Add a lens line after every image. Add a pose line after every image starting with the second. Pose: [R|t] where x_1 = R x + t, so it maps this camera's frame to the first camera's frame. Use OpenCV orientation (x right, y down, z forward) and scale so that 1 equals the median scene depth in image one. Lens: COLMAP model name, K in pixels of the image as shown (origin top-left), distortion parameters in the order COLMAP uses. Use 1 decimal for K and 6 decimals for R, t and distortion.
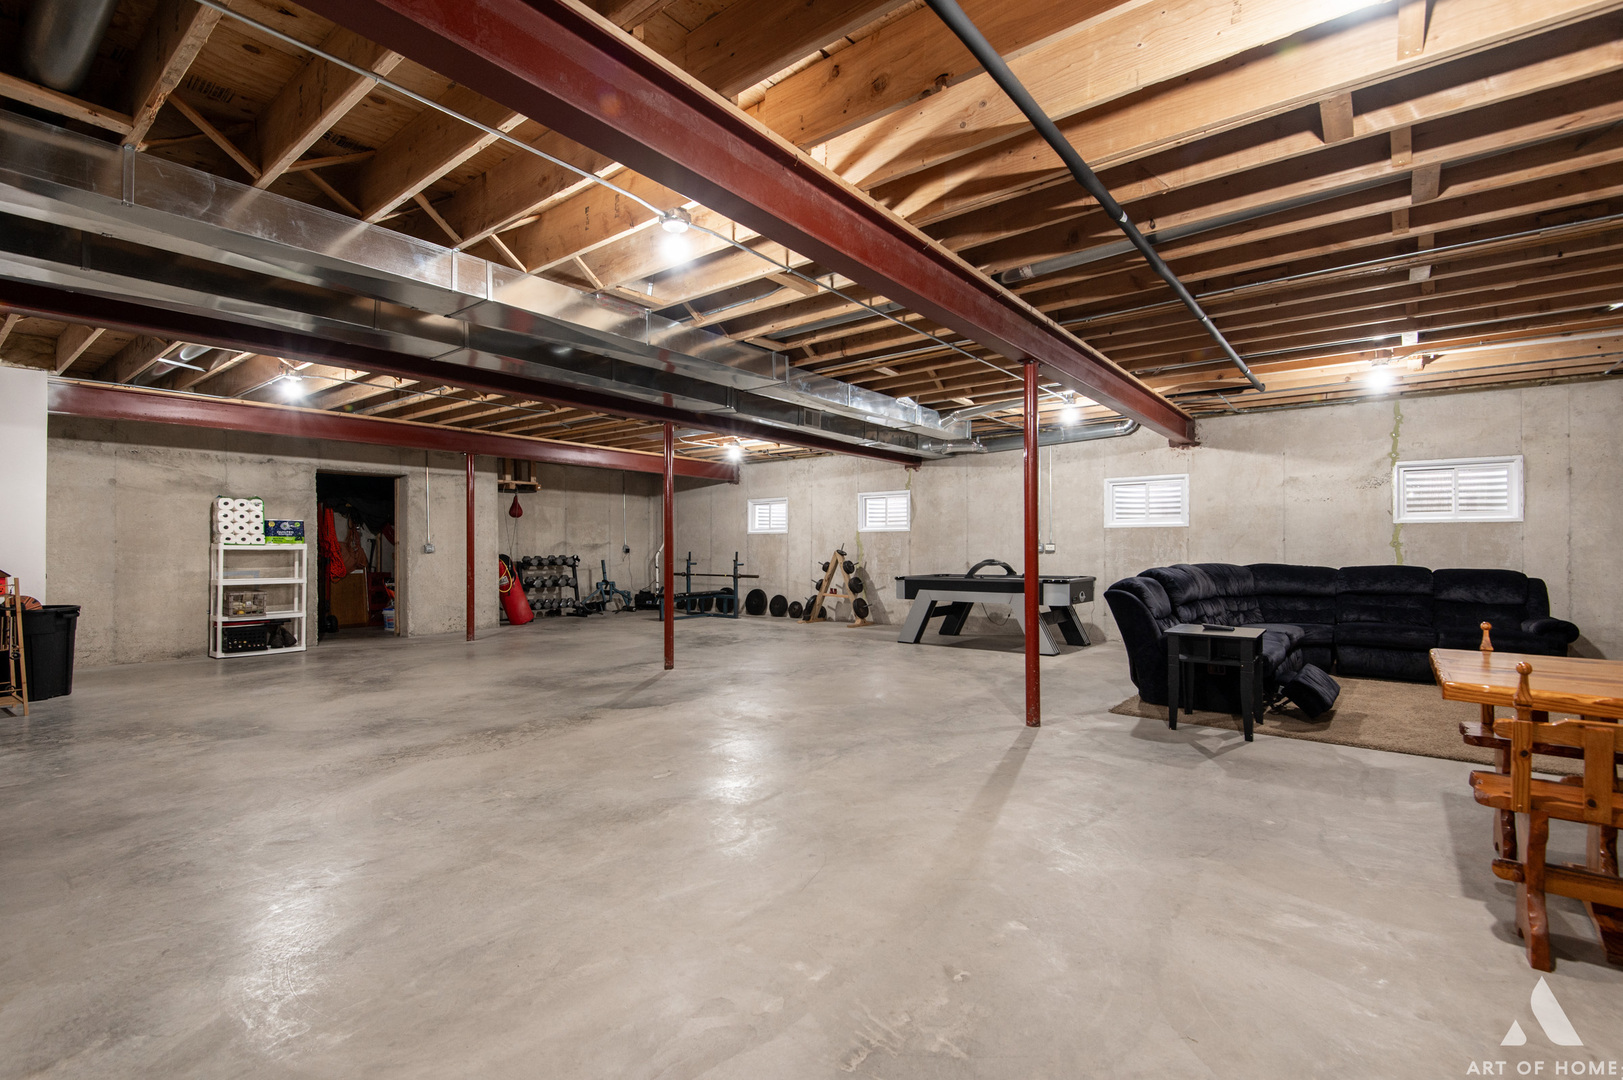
lens RADIAL K [[728.4, 0, 804.9], [0, 728.4, 540.3], [0, 0, 1]] dist [0.031453, -0.014197]
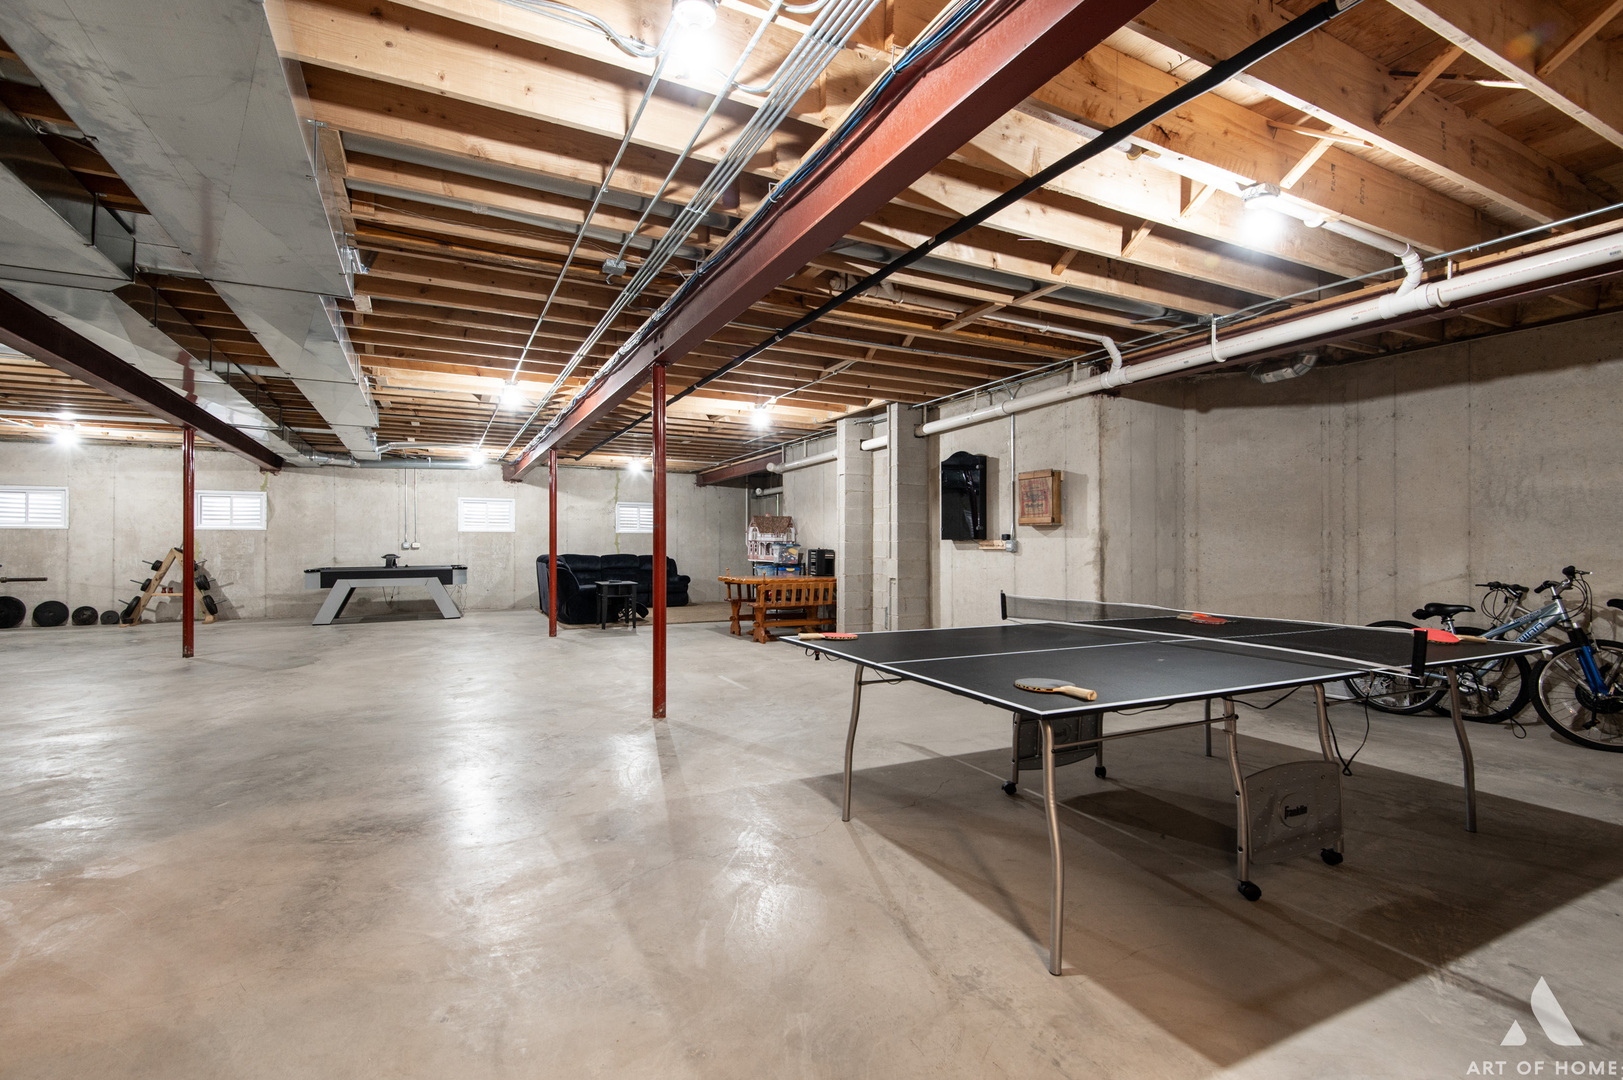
lens RADIAL K [[728.4, 0, 804.9], [0, 728.4, 540.3], [0, 0, 1]] dist [0.031453, -0.014197]
pose [[0.416218, 0.008398, 0.909226, -0.611292], [-0.007790, 0.999954, -0.005670, 0.003080], [-0.909231, -0.004723, 0.416264, -0.212643]]
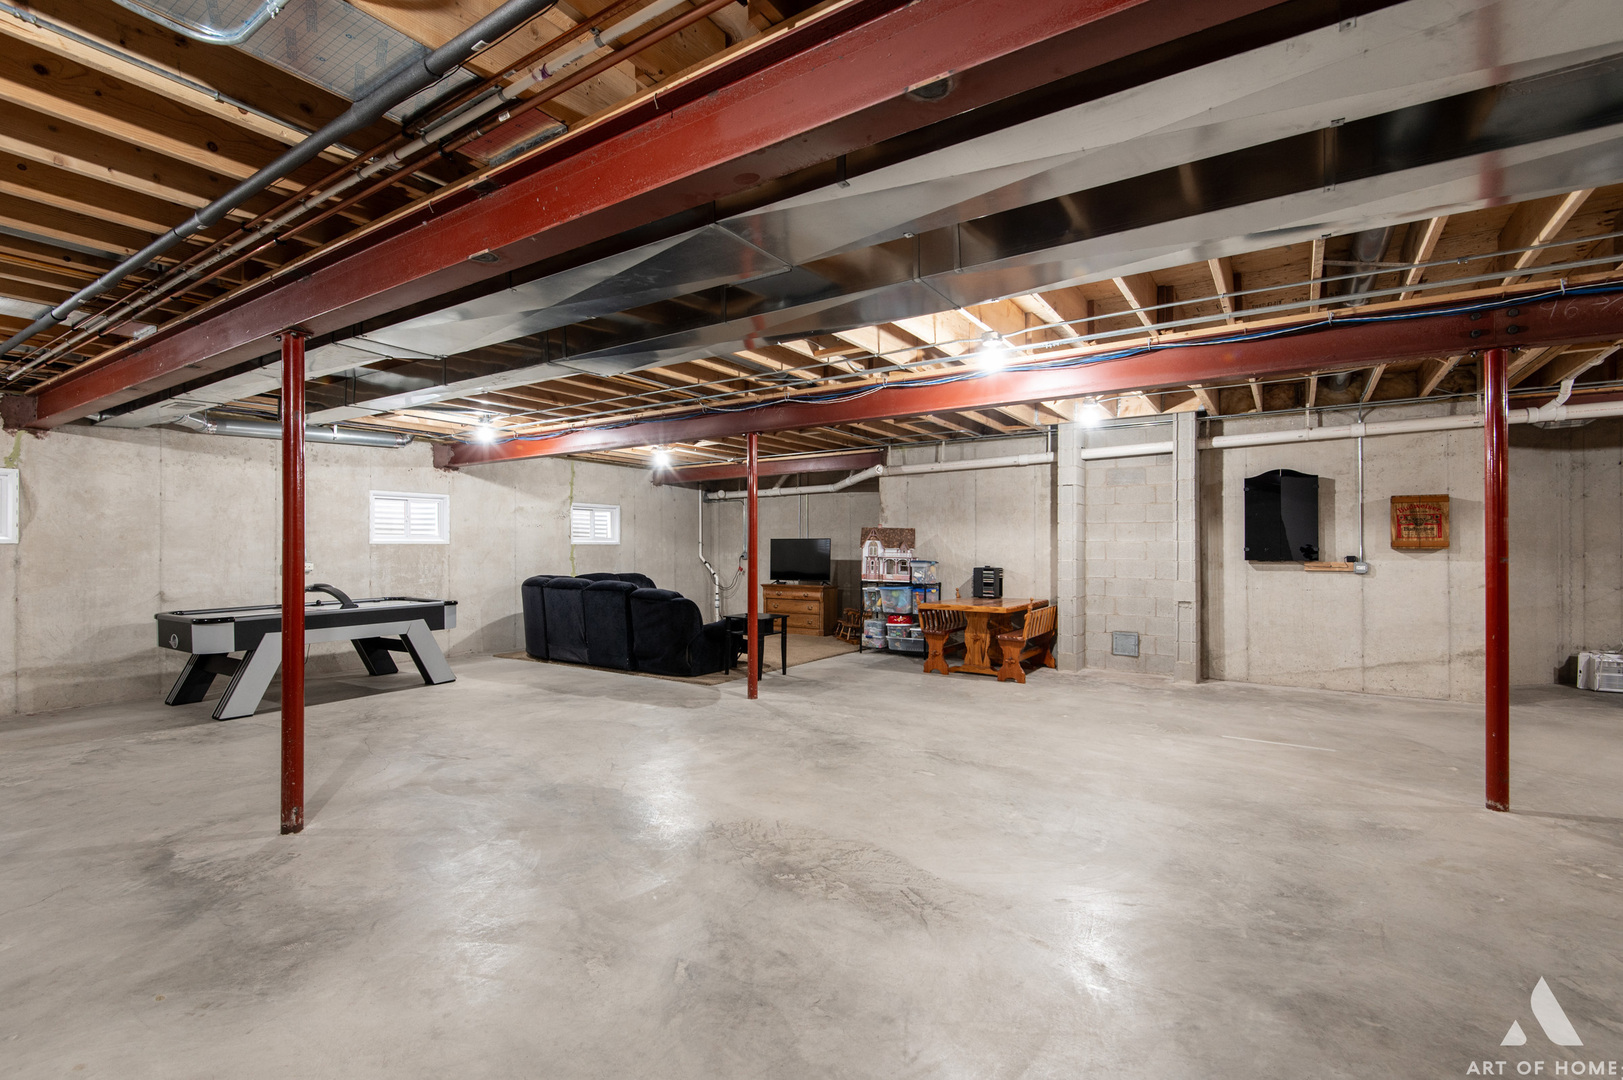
lens RADIAL K [[728.4, 0, 804.9], [0, 728.4, 540.3], [0, 0, 1]] dist [0.031453, -0.014197]
pose [[-0.083590, 0.010992, 0.996440, -0.552544], [-0.005228, 0.999921, -0.011469, -0.013805], [-0.996486, -0.006168, -0.083526, 0.534252]]
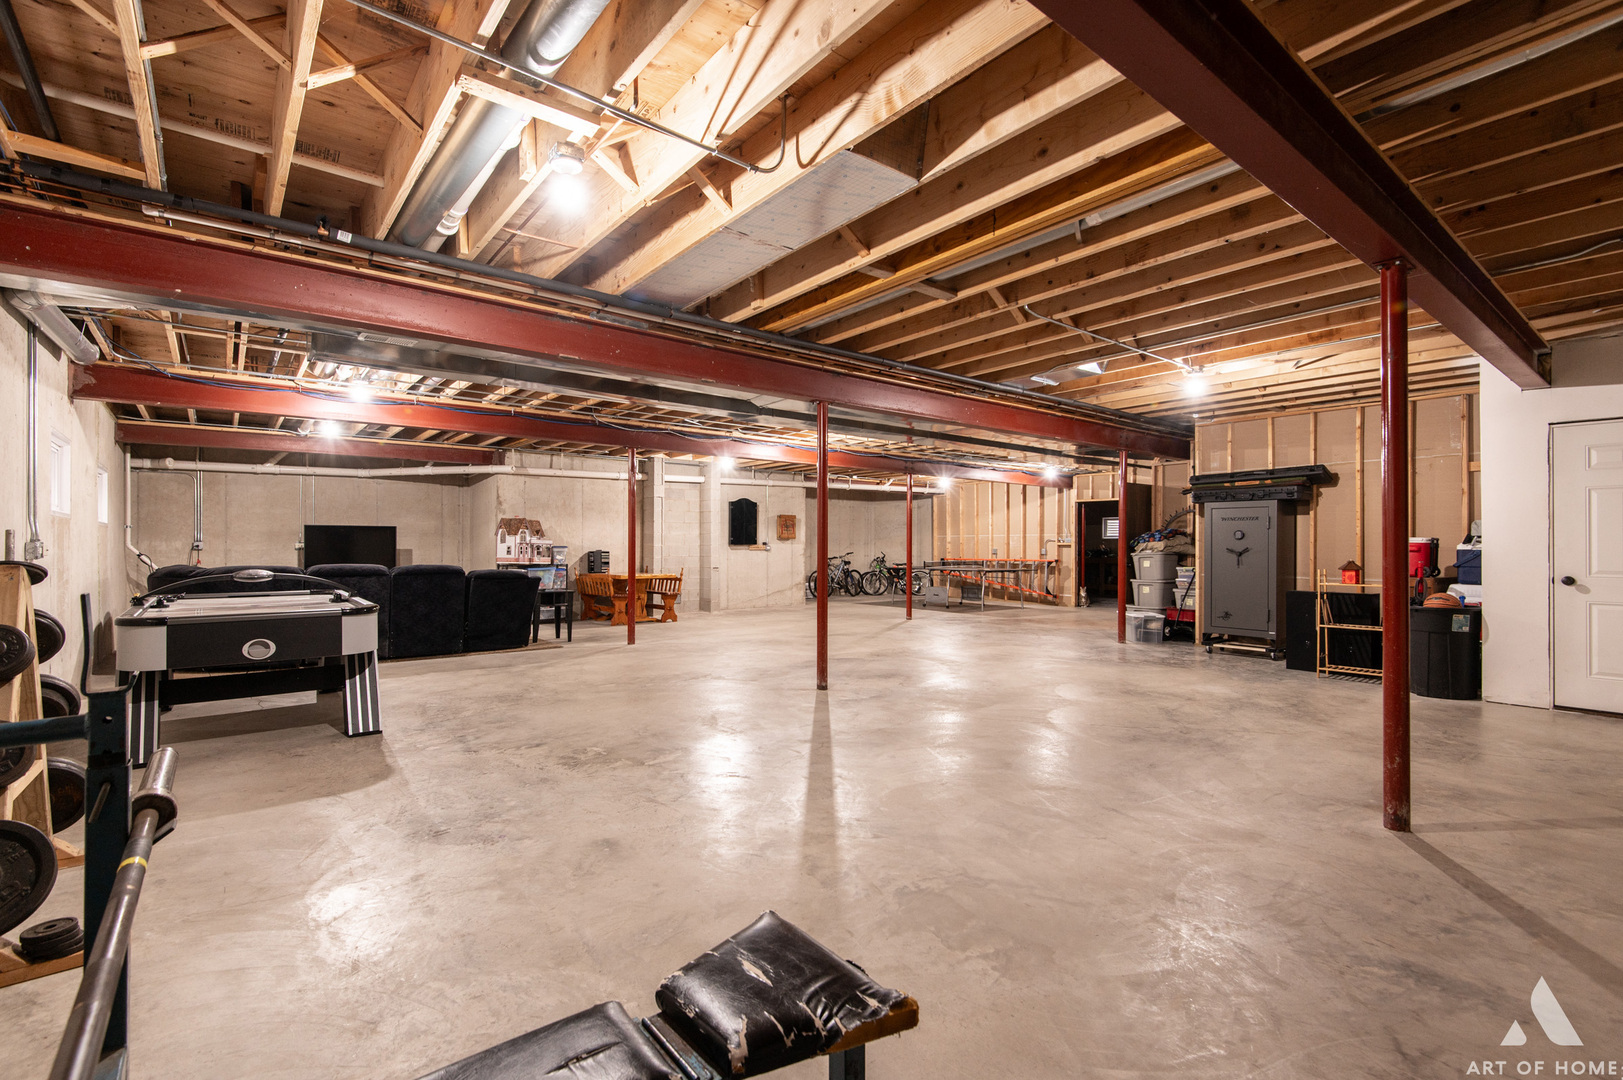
lens RADIAL K [[728.4, 0, 804.9], [0, 728.4, 540.3], [0, 0, 1]] dist [0.031453, -0.014197]
pose [[-0.974572, 0.003113, 0.224051, -0.275092], [0.000077, 0.999908, -0.013559, 0.008241], [-0.224073, -0.013197, -0.974483, 1.422498]]
